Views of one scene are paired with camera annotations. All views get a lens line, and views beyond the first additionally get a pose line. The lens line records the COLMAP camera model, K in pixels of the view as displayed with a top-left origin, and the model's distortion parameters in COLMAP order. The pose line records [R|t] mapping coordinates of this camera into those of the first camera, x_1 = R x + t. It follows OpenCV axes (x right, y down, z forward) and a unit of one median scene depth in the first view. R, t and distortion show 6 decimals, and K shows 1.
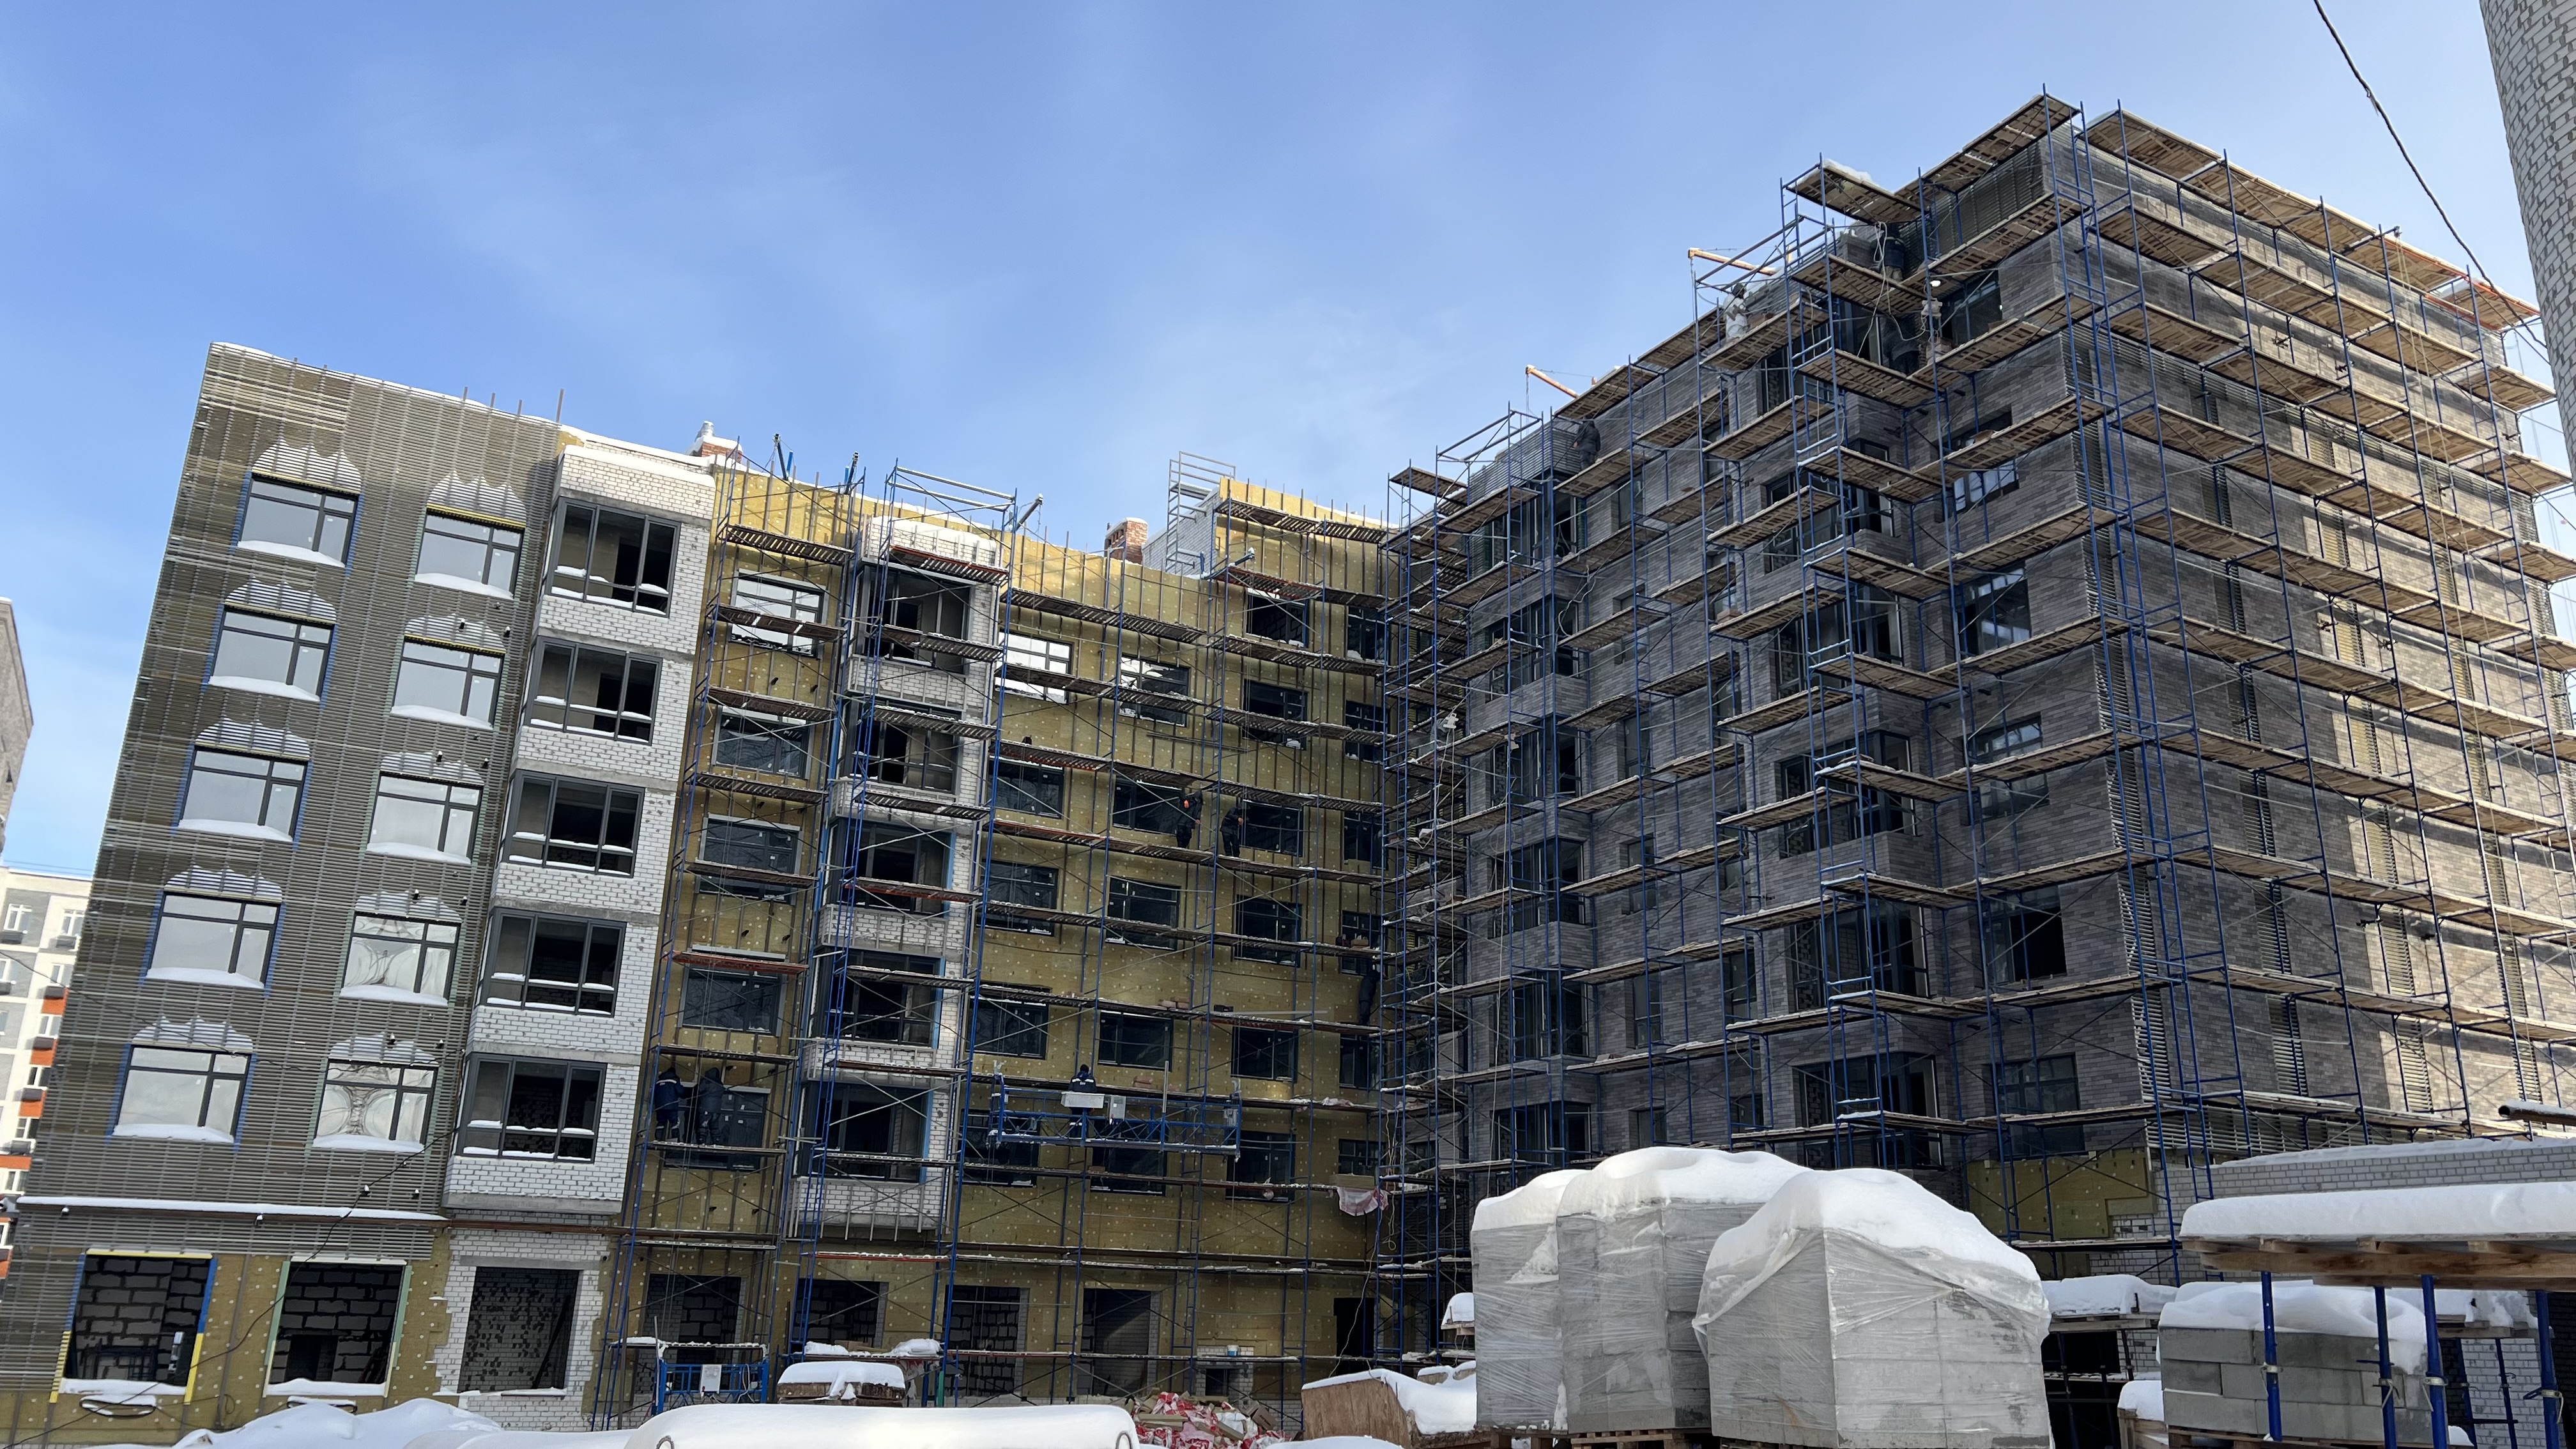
lens RADIAL K [[1911.3, 0, 1278.5], [0, 1911.3, 744.3], [0, 0, 1]] dist [0.061294, -0.067106]
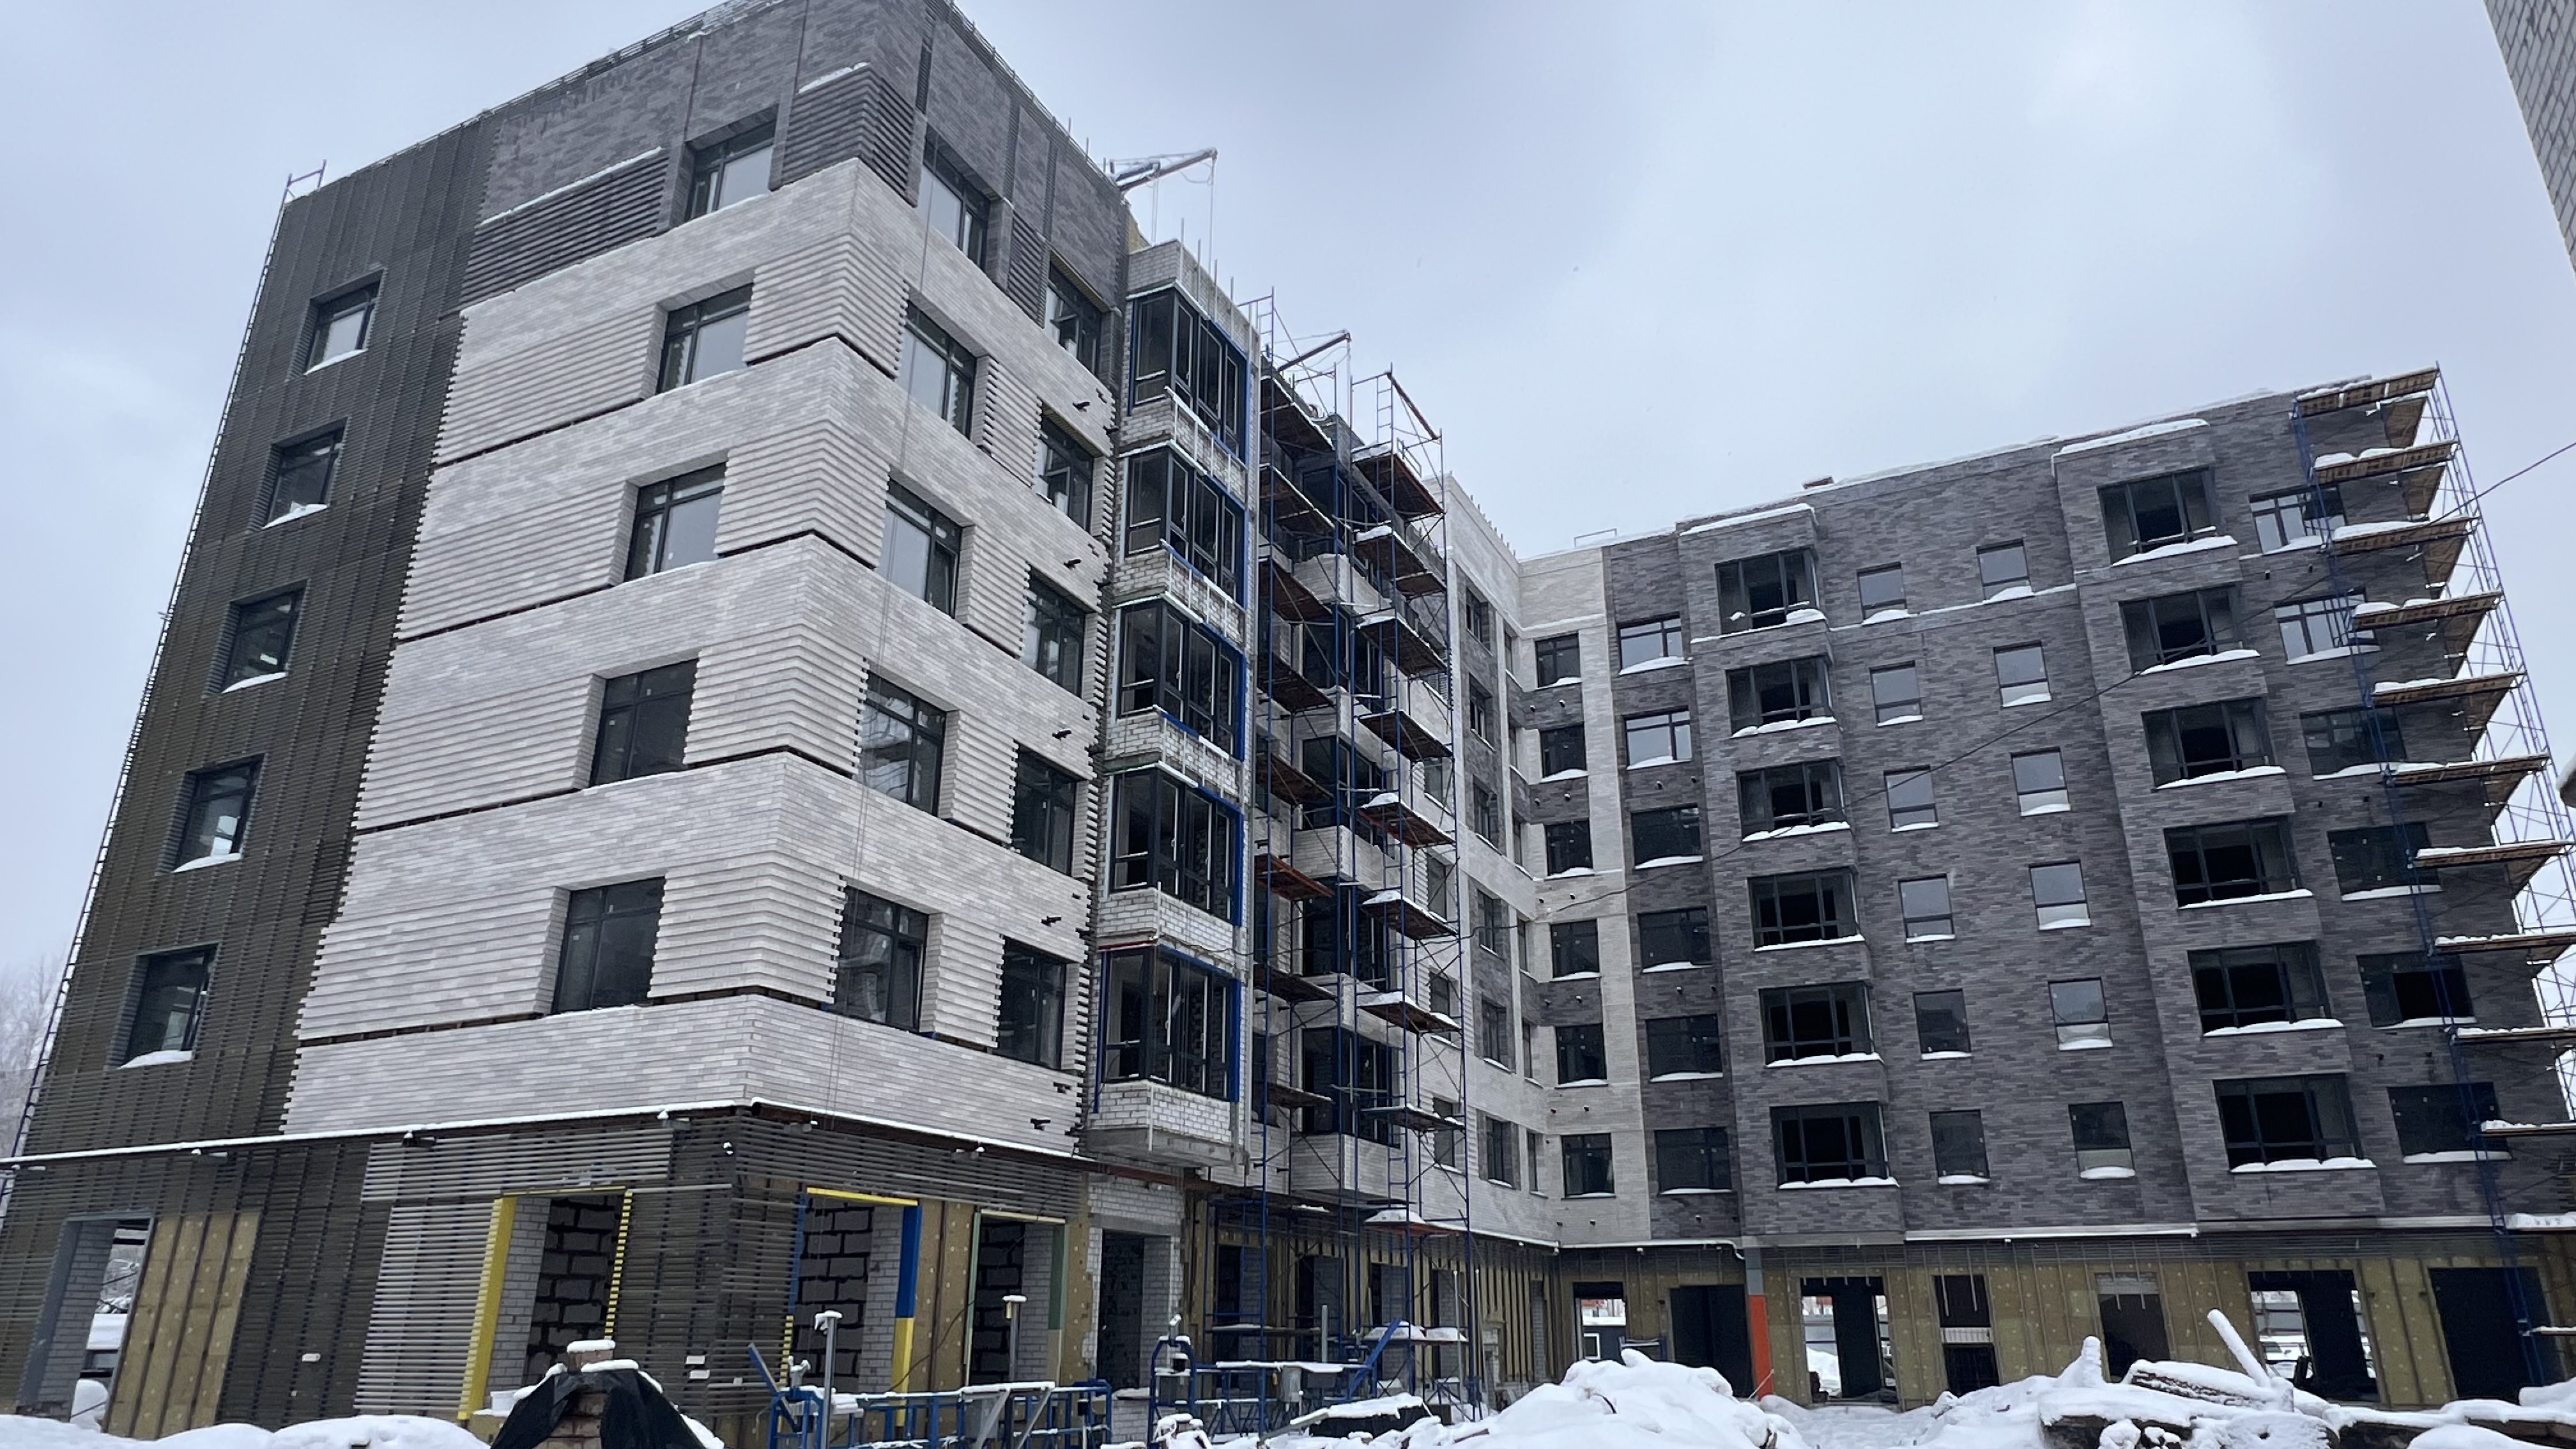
lens RADIAL K [[1608.0, 0, 1302.0], [0, 1608.0, 746.1], [0, 0, 1]] dist [-0.014061, 0.014630]
pose [[0.823068, 0.178437, 0.539185, -0.708810], [-0.153304, 0.983925, -0.091598, 0.125741], [-0.546861, -0.007268, 0.837192, 0.417595]]
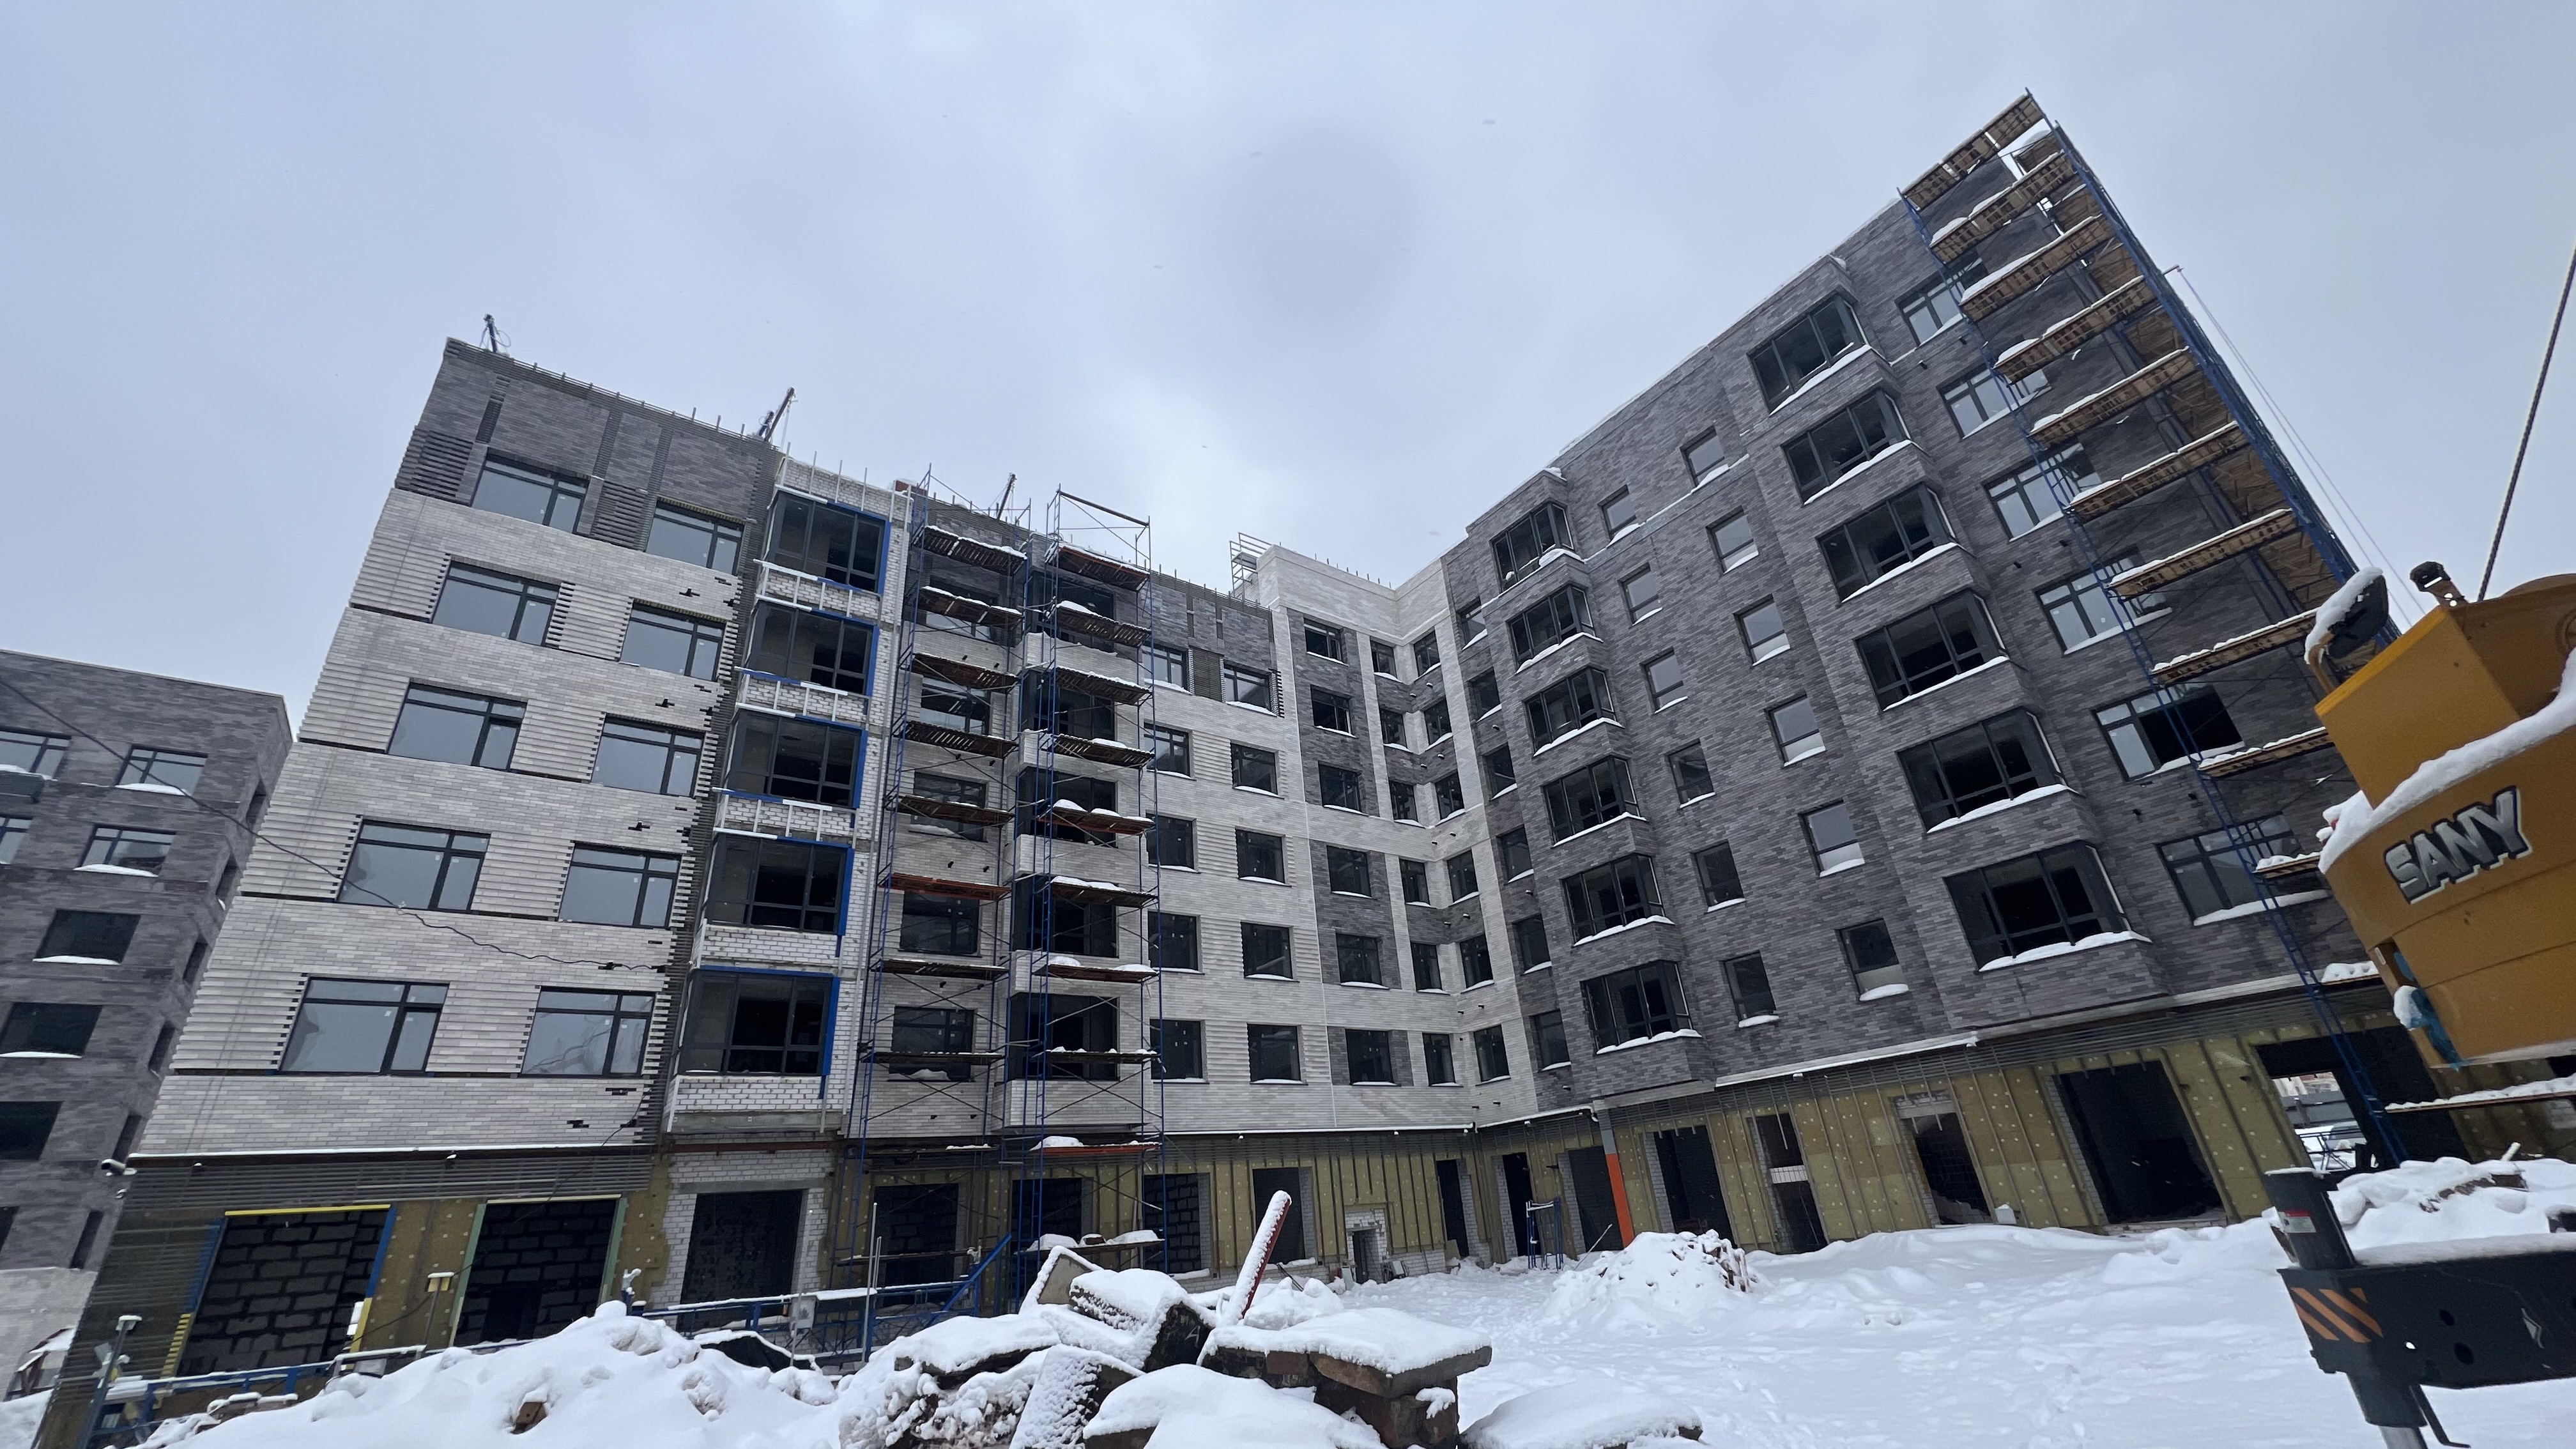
lens RADIAL K [[1029.9, 0, 1290.7], [0, 1029.9, 729.0], [0, 0, 1]] dist [-0.001727, -0.000003]
pose [[0.986264, -0.039818, 0.160304, -0.186922], [0.063915, 0.986905, -0.148099, 0.130372], [-0.152308, 0.156311, 0.975894, 0.395906]]
